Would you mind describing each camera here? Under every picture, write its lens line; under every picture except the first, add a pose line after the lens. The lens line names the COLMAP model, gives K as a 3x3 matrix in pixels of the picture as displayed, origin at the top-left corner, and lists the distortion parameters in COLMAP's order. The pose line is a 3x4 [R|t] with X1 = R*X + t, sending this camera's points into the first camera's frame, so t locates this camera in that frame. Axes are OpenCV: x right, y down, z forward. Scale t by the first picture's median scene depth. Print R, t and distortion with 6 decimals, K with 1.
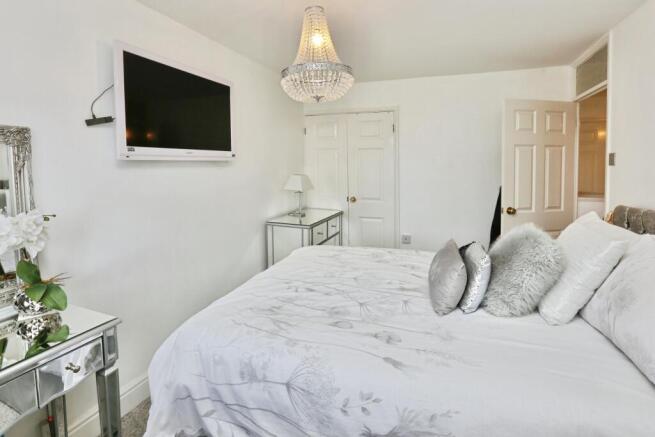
lens RADIAL K [[323.6, 0, 327.5], [0, 323.6, 218.5], [0, 0, 1]] dist [-0.000181, -0.000023]
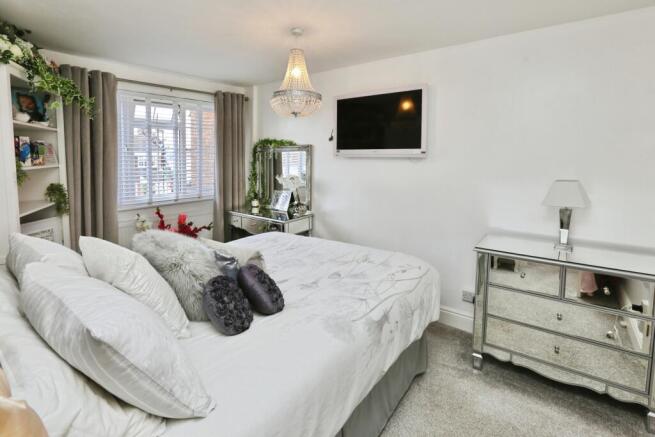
lens RADIAL K [[323.6, 0, 327.5], [0, 323.6, 218.5], [0, 0, 1]] dist [-0.000181, -0.000023]
pose [[-0.274274, 0.188816, -0.942933, 1.020917], [-0.161829, 0.957489, 0.238803, -0.226562], [0.947937, 0.218092, -0.232058, 1.189248]]
